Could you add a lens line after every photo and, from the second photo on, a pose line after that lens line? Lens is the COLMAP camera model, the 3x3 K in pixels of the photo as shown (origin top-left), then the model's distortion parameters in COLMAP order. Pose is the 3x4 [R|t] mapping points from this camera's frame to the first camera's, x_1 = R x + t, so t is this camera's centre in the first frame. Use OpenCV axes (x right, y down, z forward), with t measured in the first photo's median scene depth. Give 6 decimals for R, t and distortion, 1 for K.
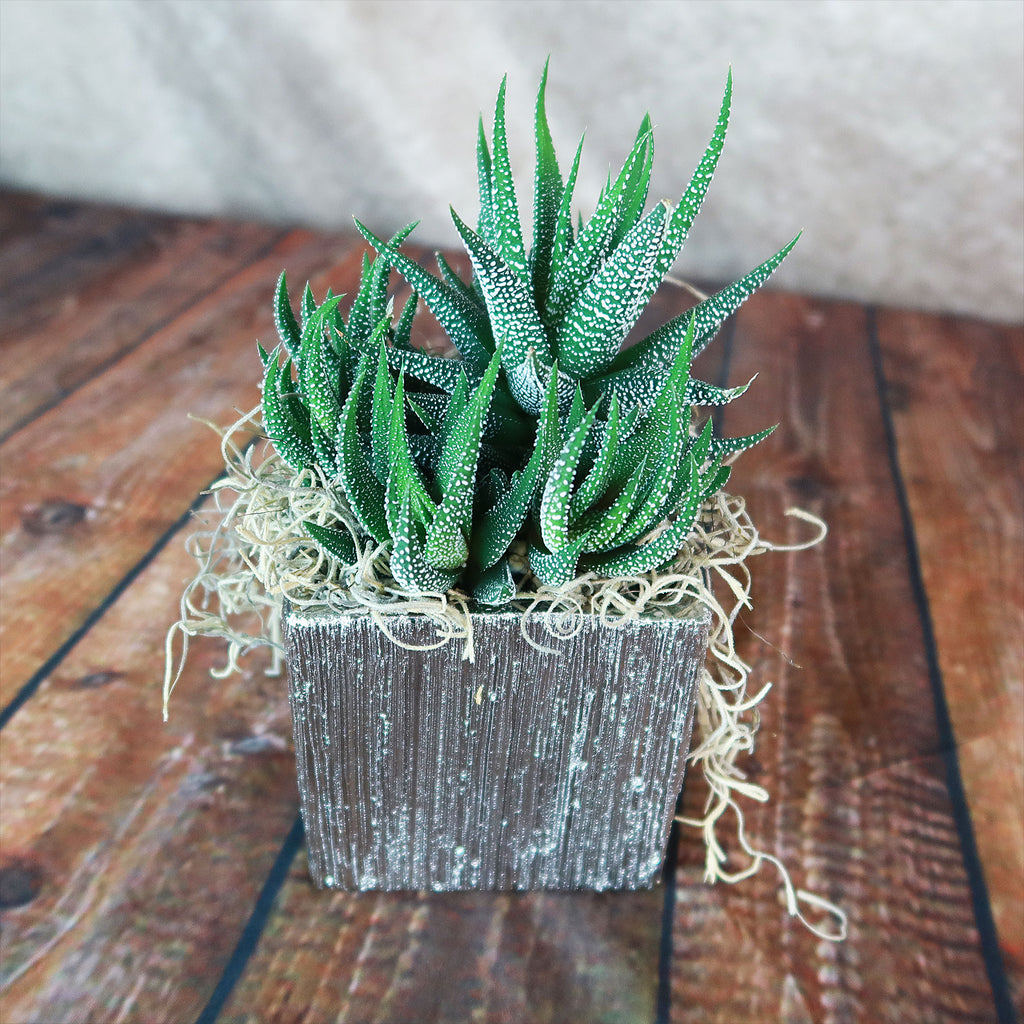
lens RADIAL K [[1117.9, 0, 512.0], [0, 1117.9, 512.0], [0, 0, 1]] dist [-0.004083, 0.003561]
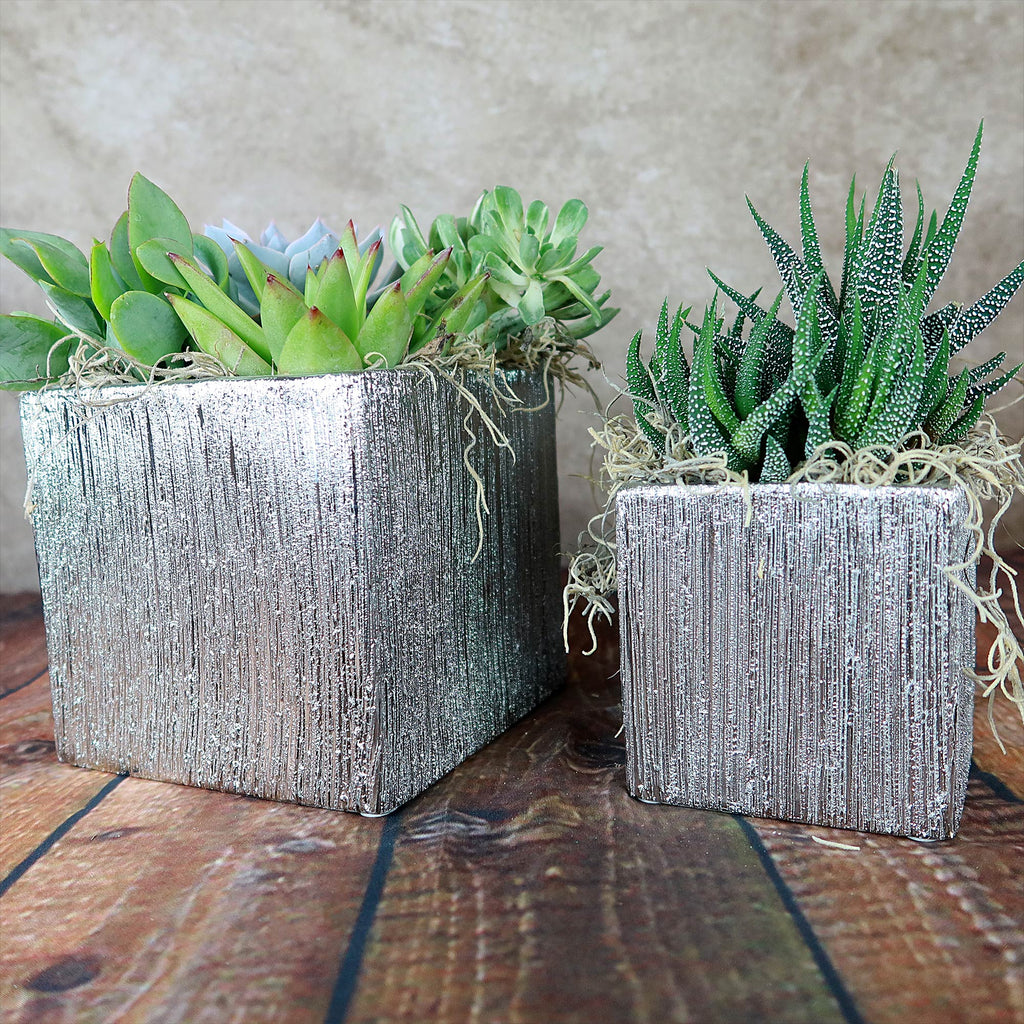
lens RADIAL K [[1064.1, 0, 509.1], [0, 1064.1, 503.2], [0, 0, 1]] dist [-0.005491, 0.009617]
pose [[0.887259, -0.023384, -0.460679, 0.264173], [-0.198661, 0.881972, -0.427386, 0.653043], [0.416300, 0.470721, 0.777892, -0.059033]]
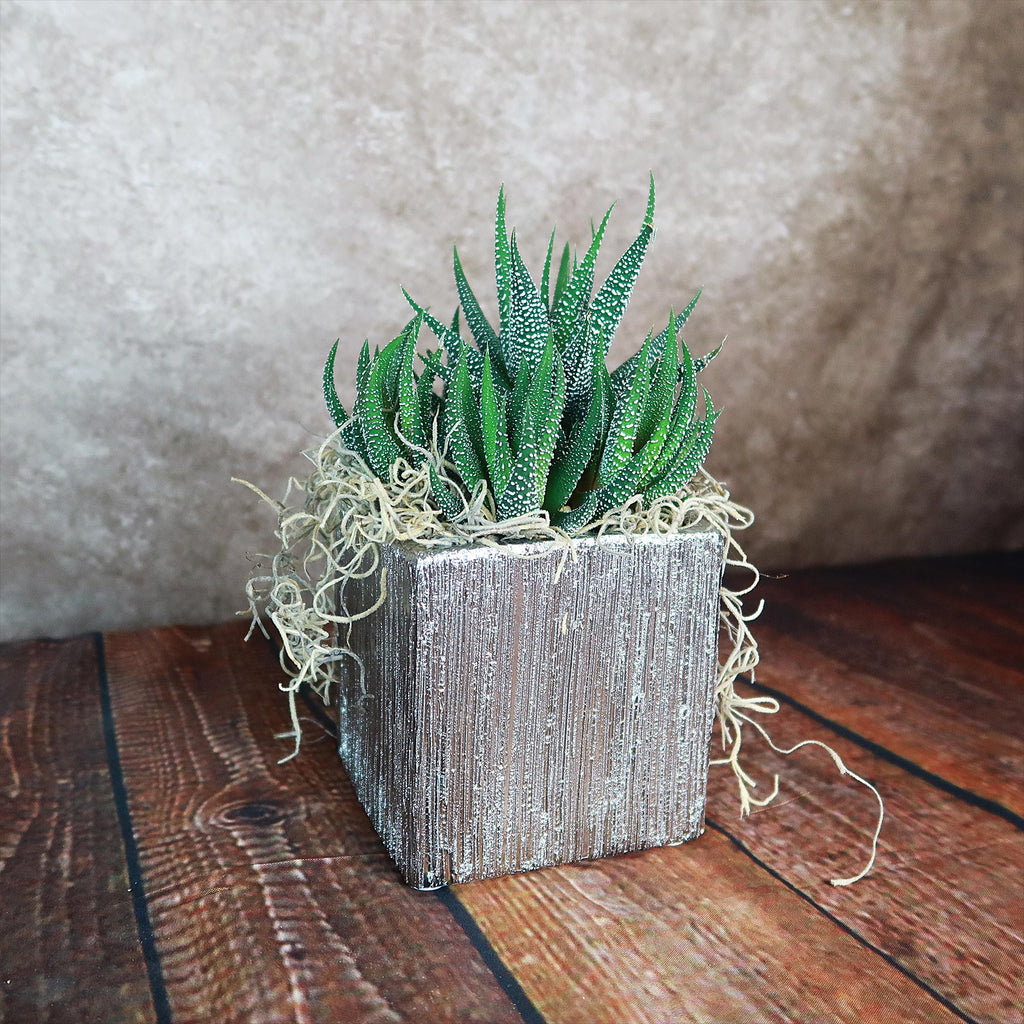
lens RADIAL K [[1117.9, 0, 512.0], [0, 1117.9, 512.0], [0, 0, 1]] dist [-0.004083, 0.003561]
pose [[0.940682, -0.088273, 0.327605, -0.464746], [0.208681, 0.911858, -0.353507, 0.466158], [-0.267524, 0.400903, 0.876189, -0.088246]]
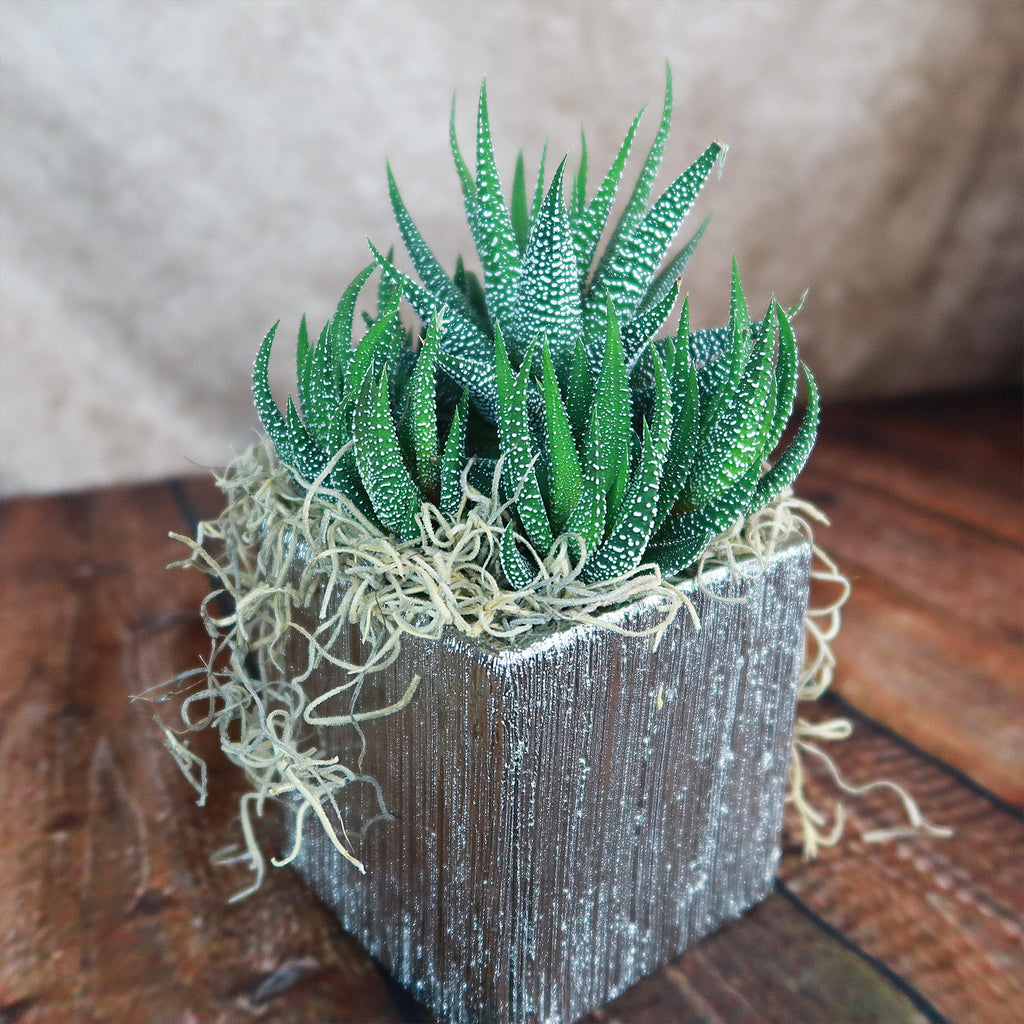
lens RADIAL K [[1117.9, 0, 512.0], [0, 1117.9, 512.0], [0, 0, 1]] dist [-0.004083, 0.003561]
pose [[0.787342, -0.234372, 0.570231, -0.601992], [0.374952, 0.916239, -0.141125, 0.108935], [-0.489392, 0.324923, 0.809272, 0.276832]]
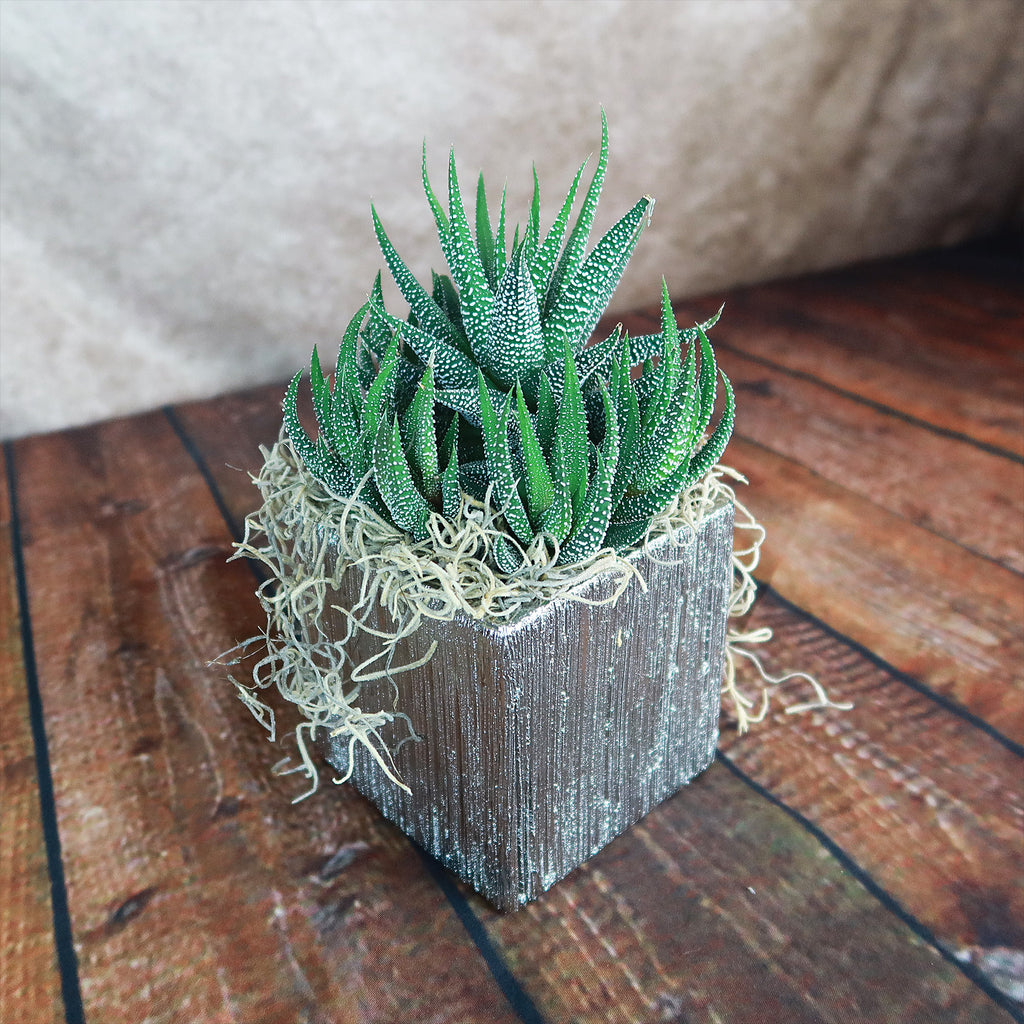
lens RADIAL K [[1117.9, 0, 512.0], [0, 1117.9, 512.0], [0, 0, 1]] dist [-0.004083, 0.003561]
pose [[0.747467, -0.366689, 0.553924, -0.716161], [0.433706, 0.900985, 0.011193, -0.018170], [-0.503182, 0.231874, 0.832492, 0.044014]]
